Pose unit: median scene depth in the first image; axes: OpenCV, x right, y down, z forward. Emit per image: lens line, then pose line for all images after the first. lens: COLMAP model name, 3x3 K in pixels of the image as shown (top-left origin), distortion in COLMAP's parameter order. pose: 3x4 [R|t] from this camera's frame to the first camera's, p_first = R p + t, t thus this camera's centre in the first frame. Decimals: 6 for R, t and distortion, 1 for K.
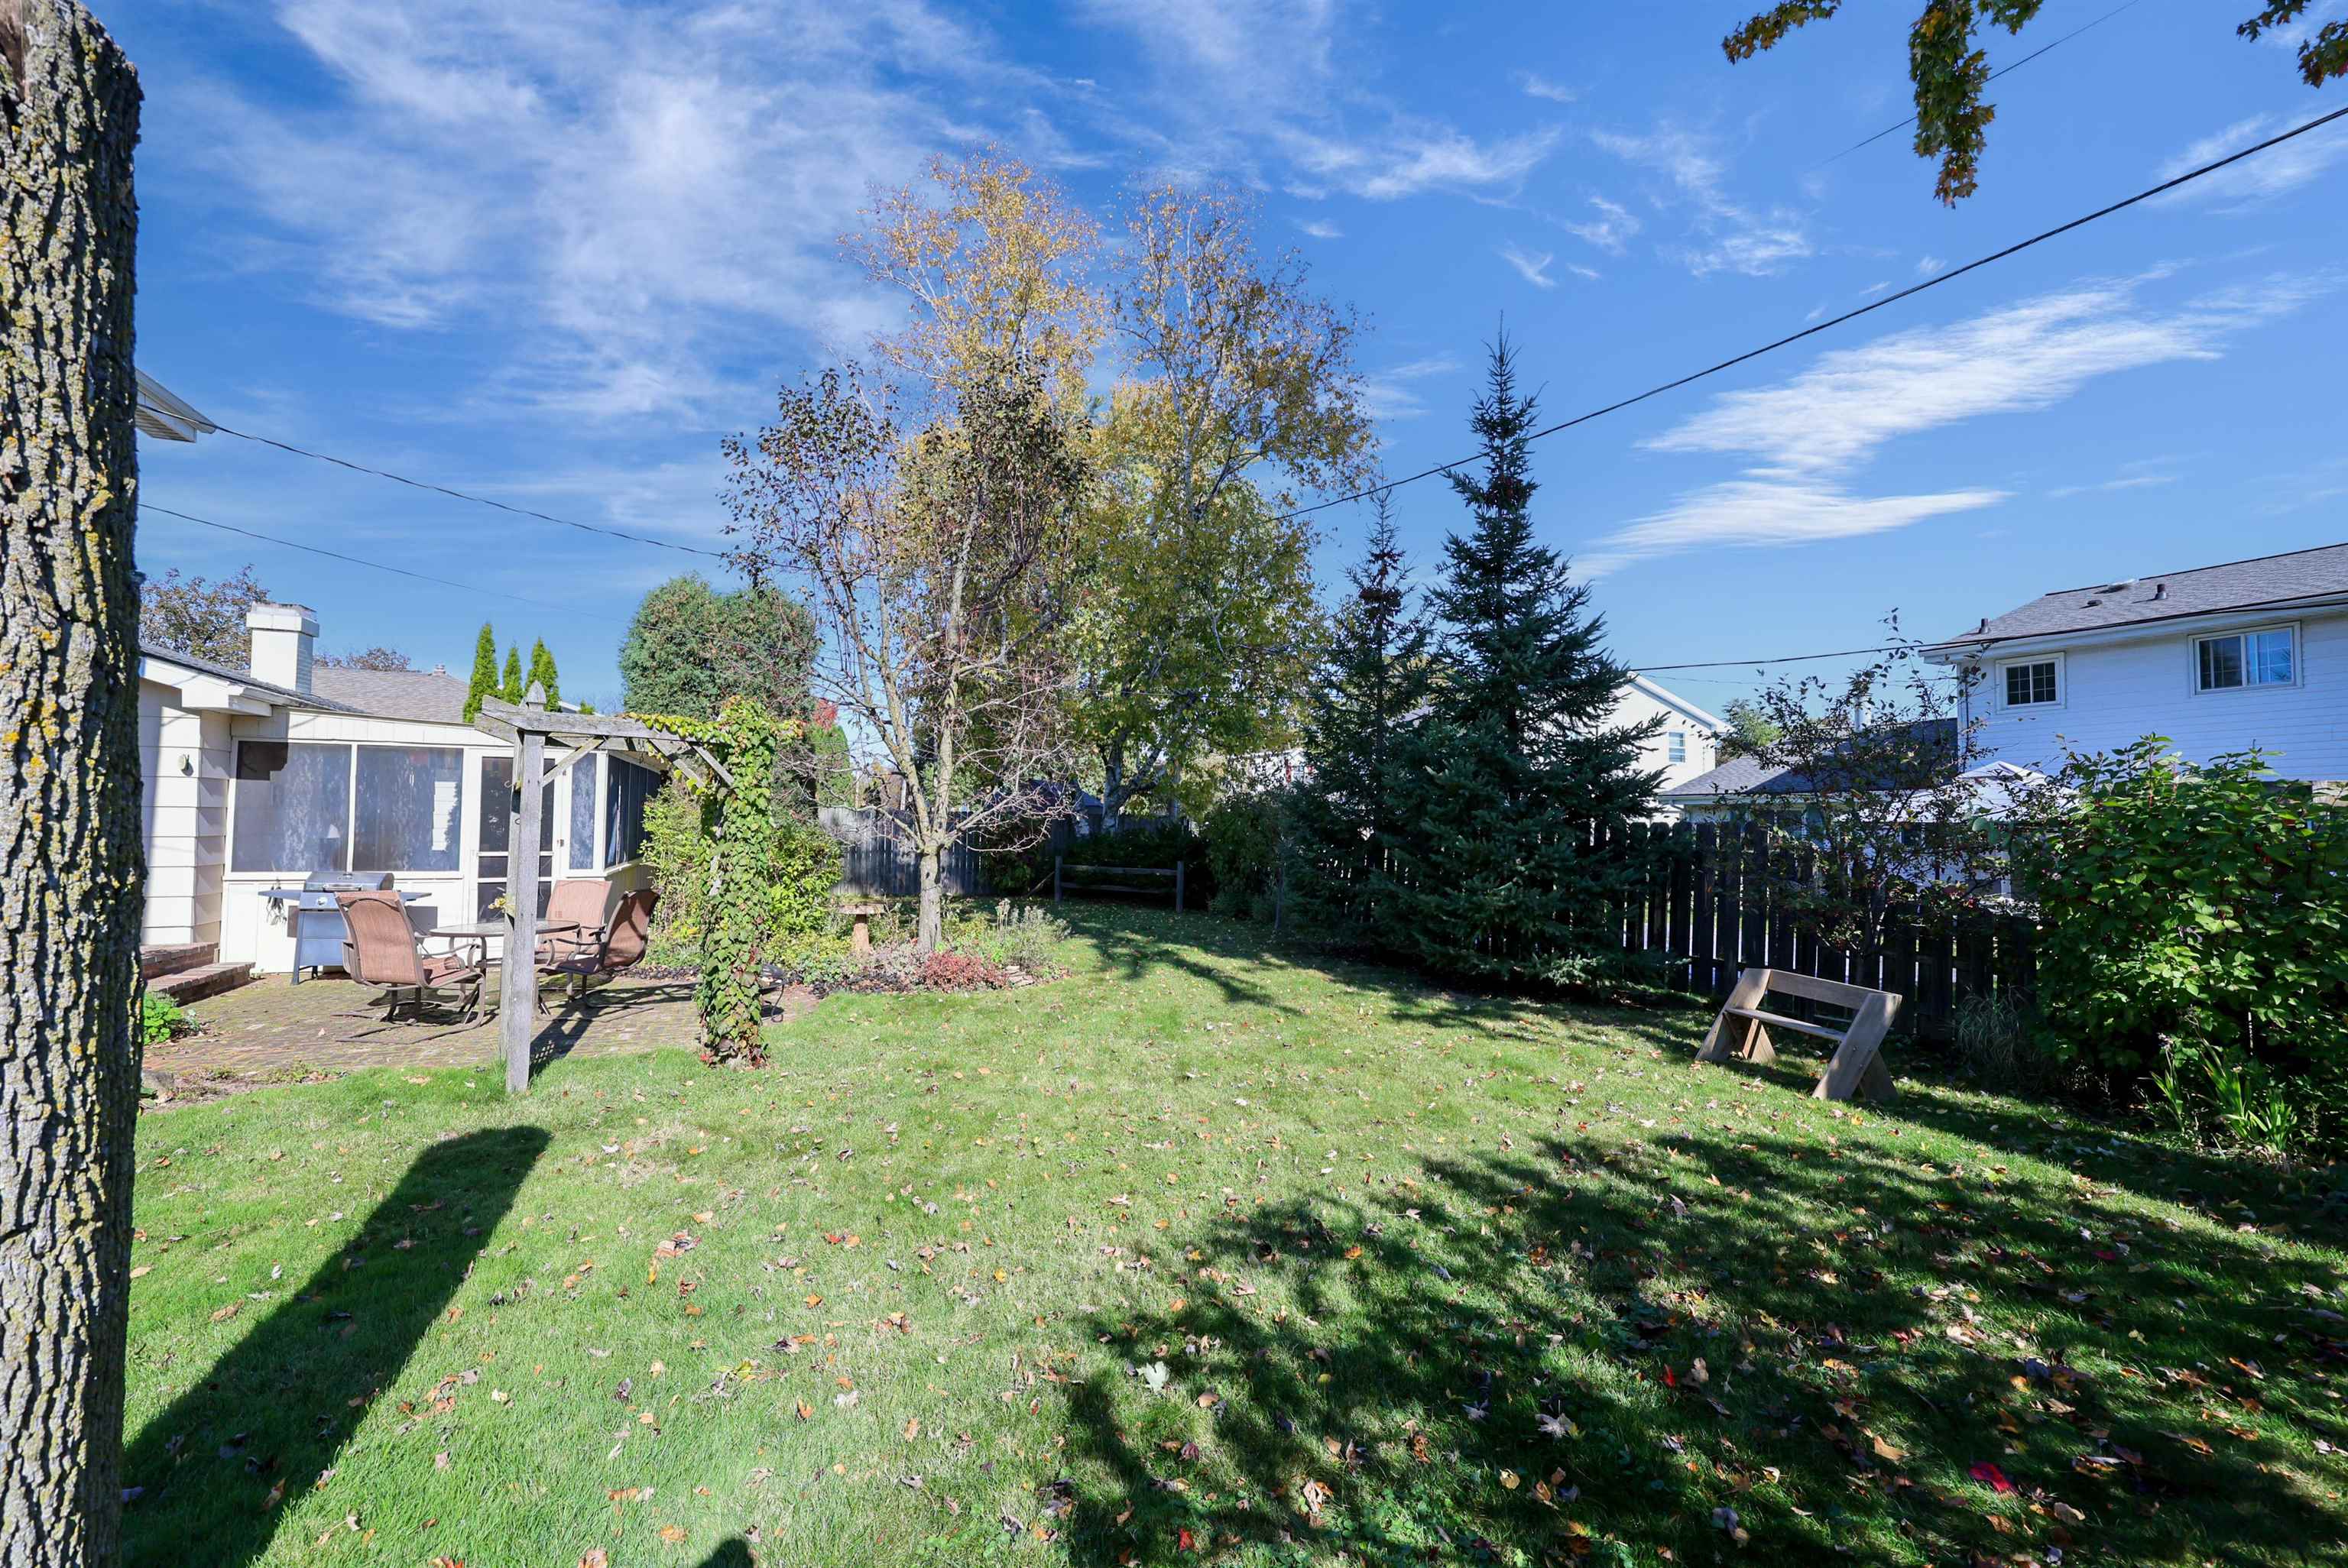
lens RADIAL K [[964.9, 0, 1174.0], [0, 964.9, 784.0], [0, 0, 1]] dist [0.010284, -0.000093]
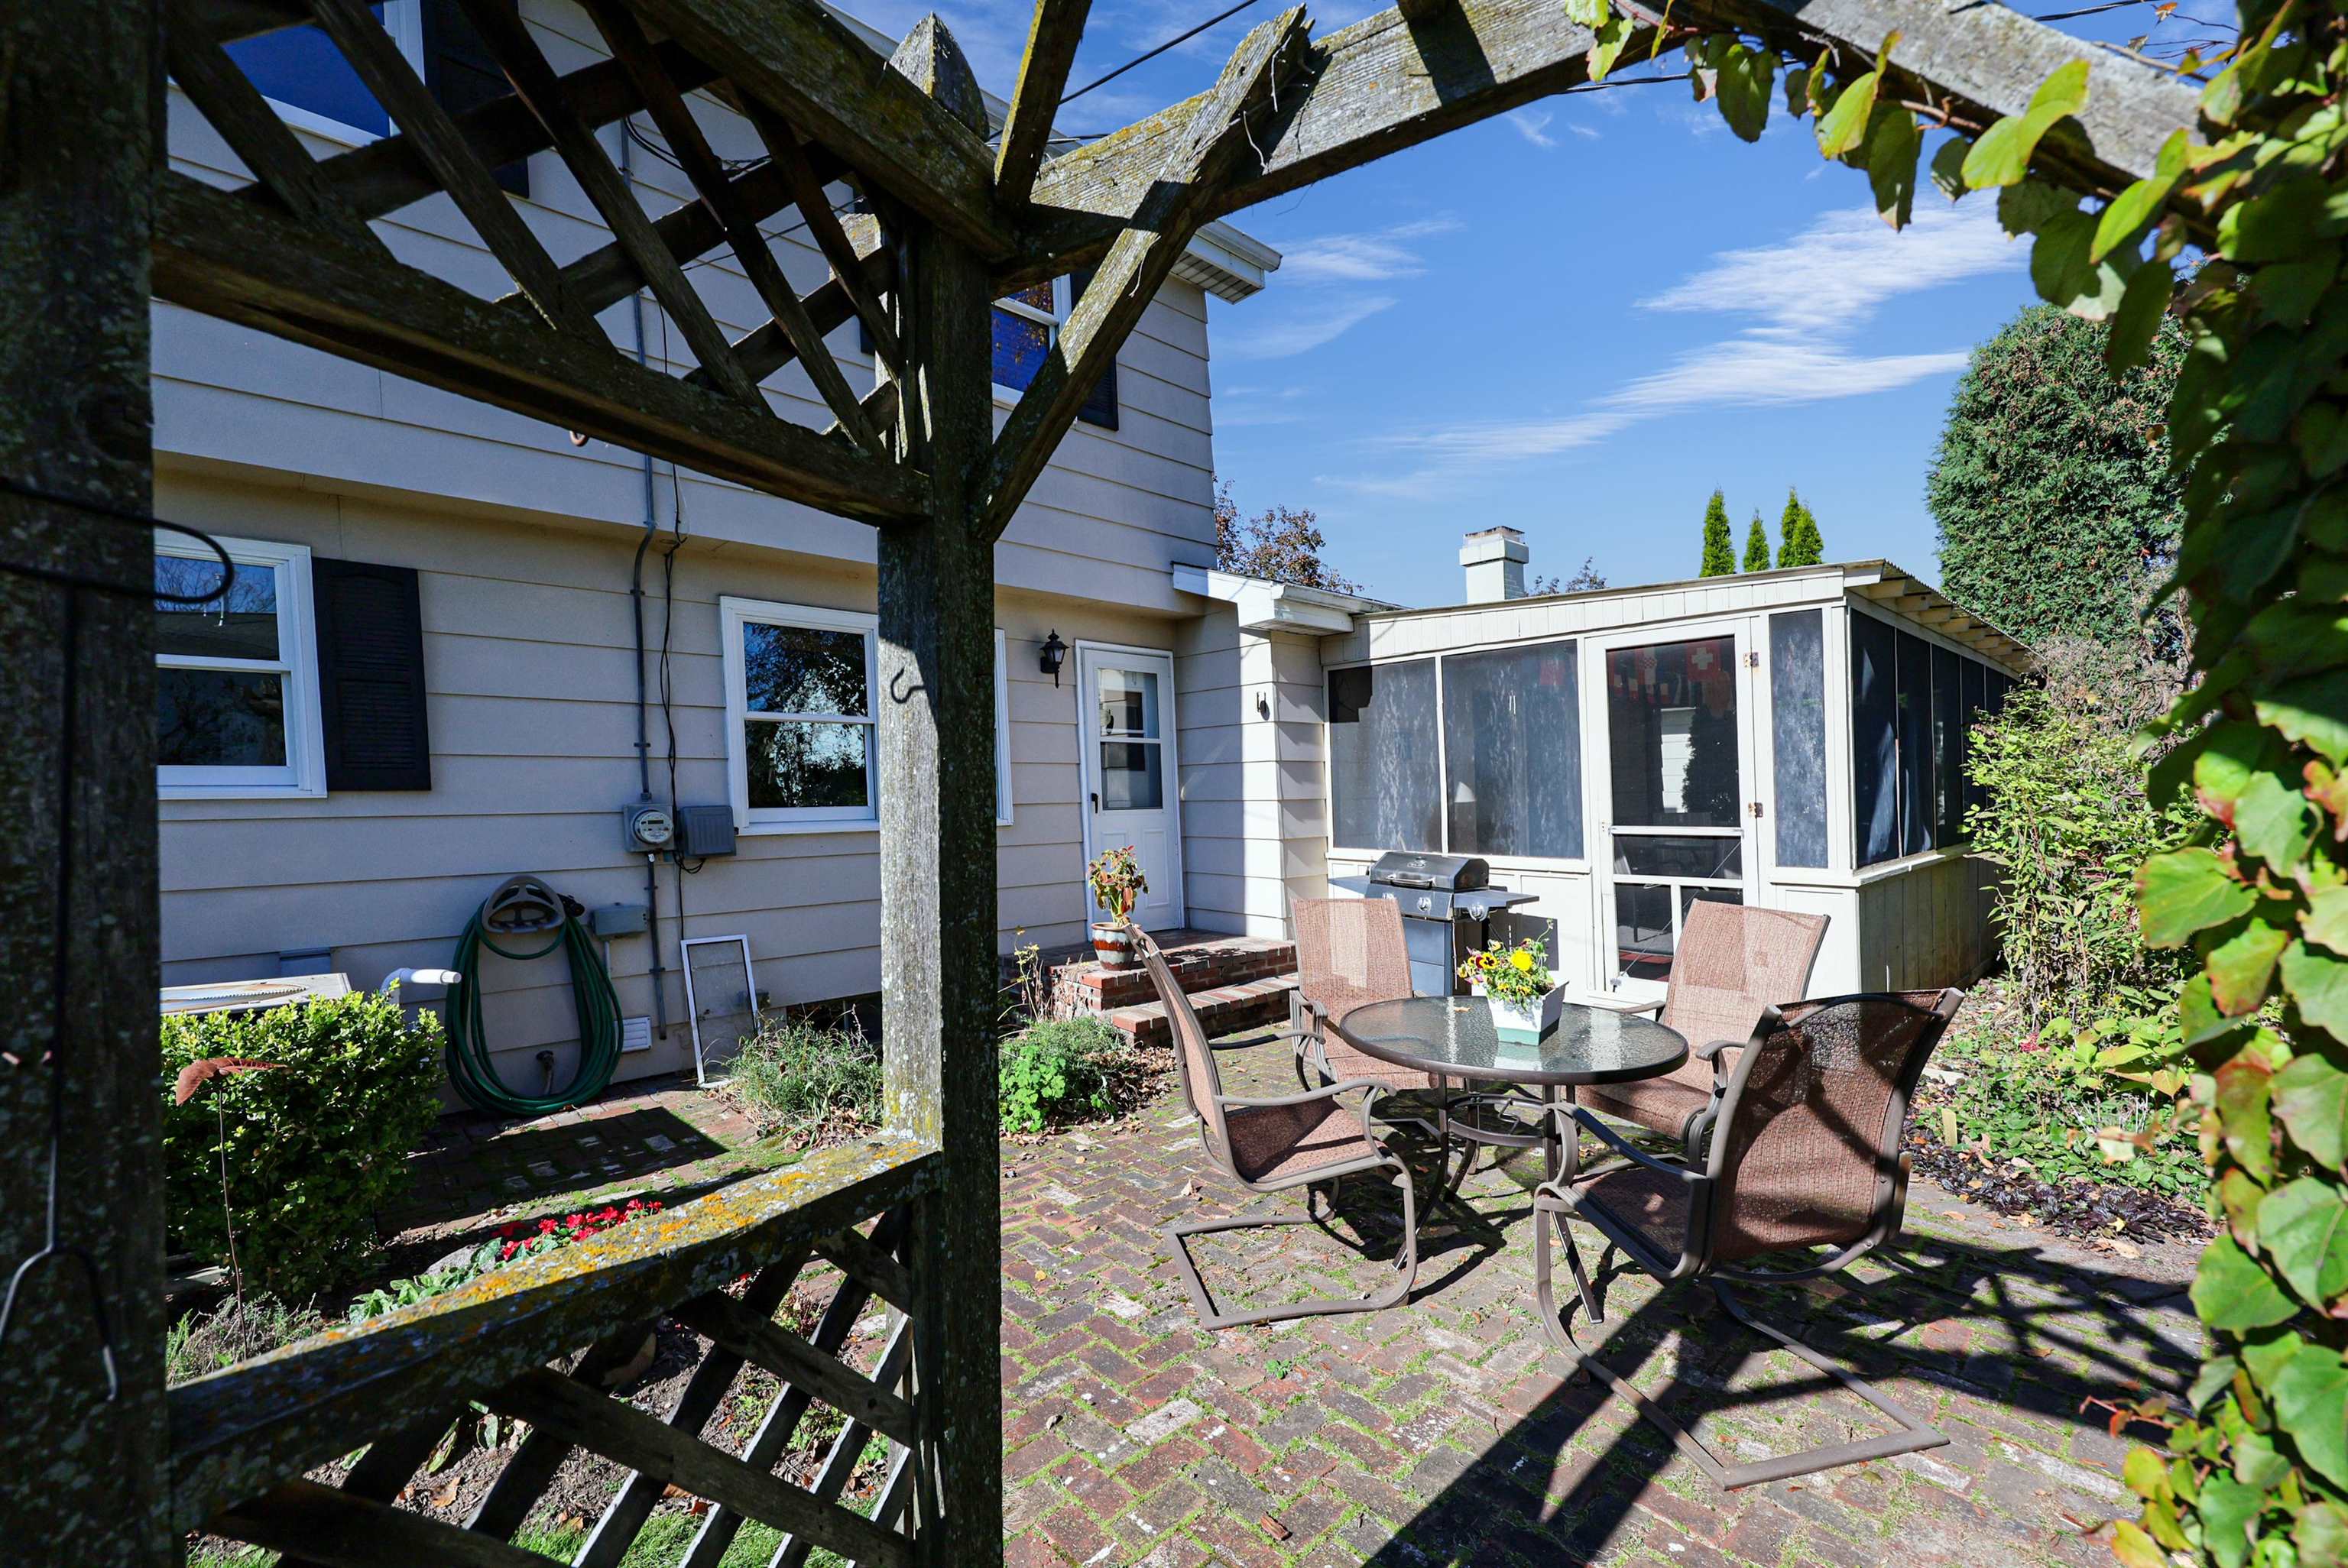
lens RADIAL K [[974.5, 0, 1140.4], [0, 974.5, 791.0], [0, 0, 1]] dist [0.000400, -0.000128]
pose [[0.323340, -0.016245, -0.946143, -0.301628], [0.054674, 0.998503, 0.001541, 0.037363], [0.944702, -0.052228, 0.323744, 0.609132]]
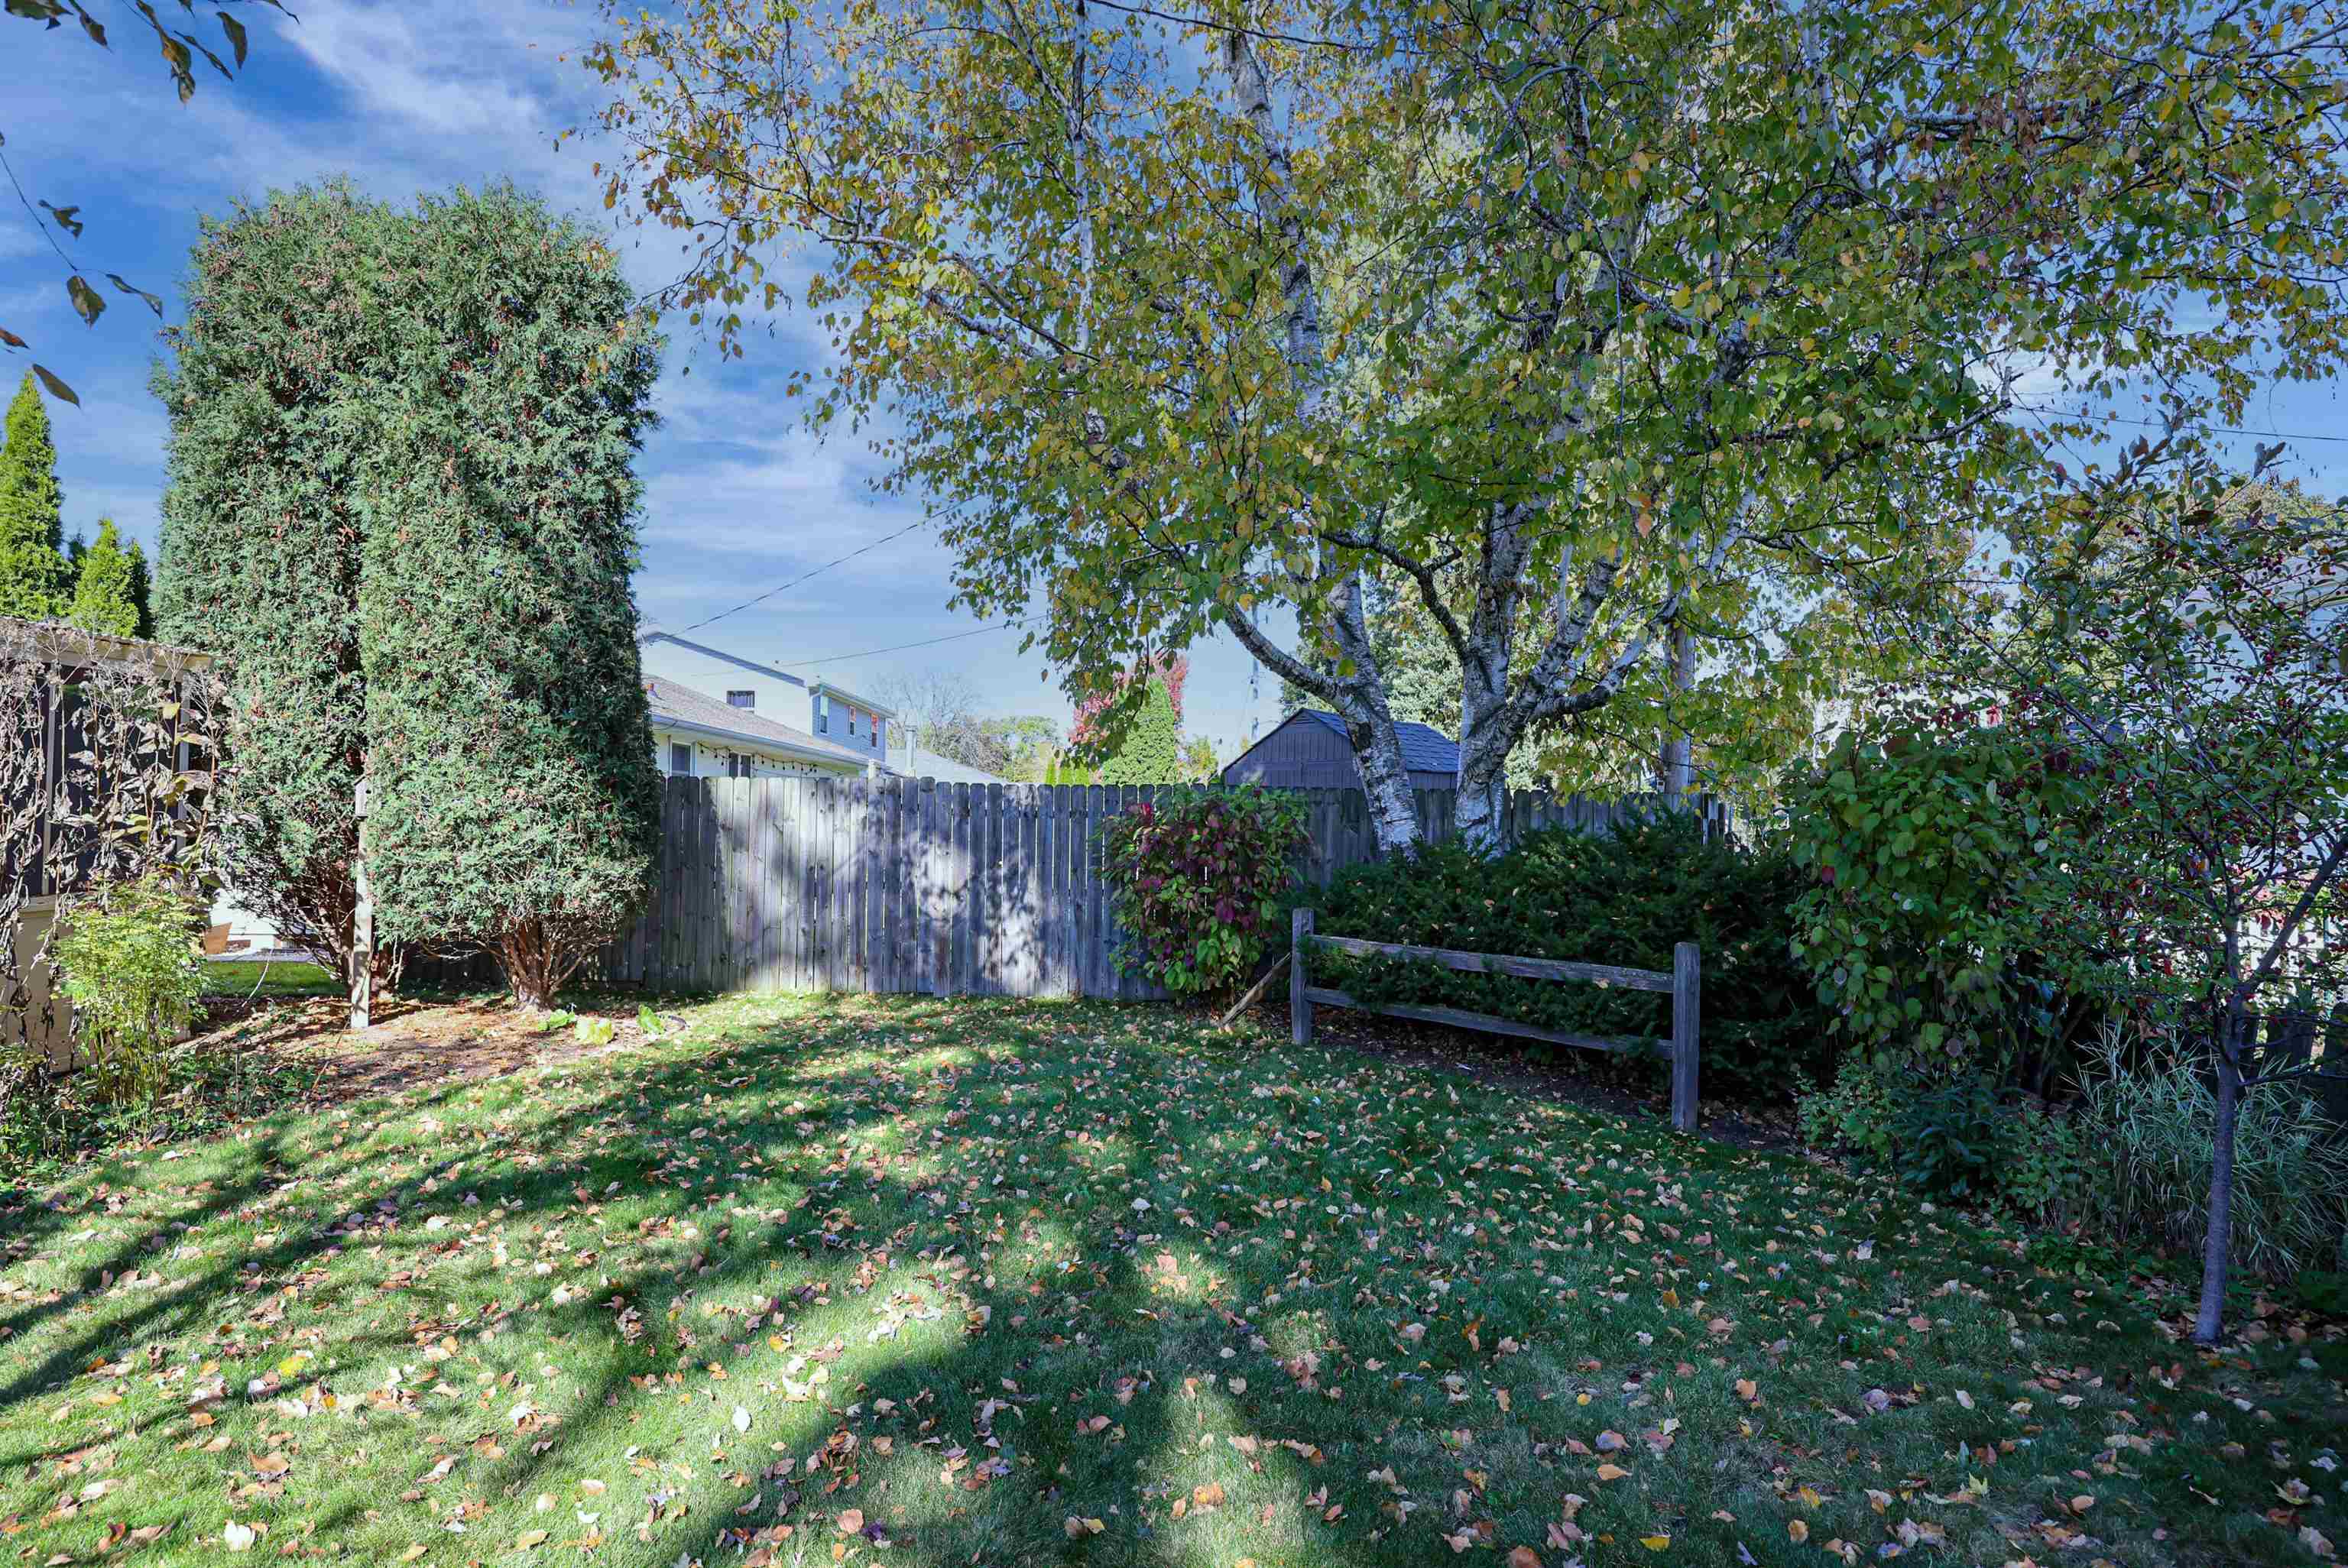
lens RADIAL K [[1319.6, 0, 1167.4], [0, 1319.6, 884.3], [0, 0, 1]] dist [-0.000777, -0.000090]
pose [[0.925669, 0.013694, -0.378086, 0.022700], [0.018747, 0.996457, 0.081989, 0.059002], [0.377869, -0.082982, 0.922133, 1.173817]]
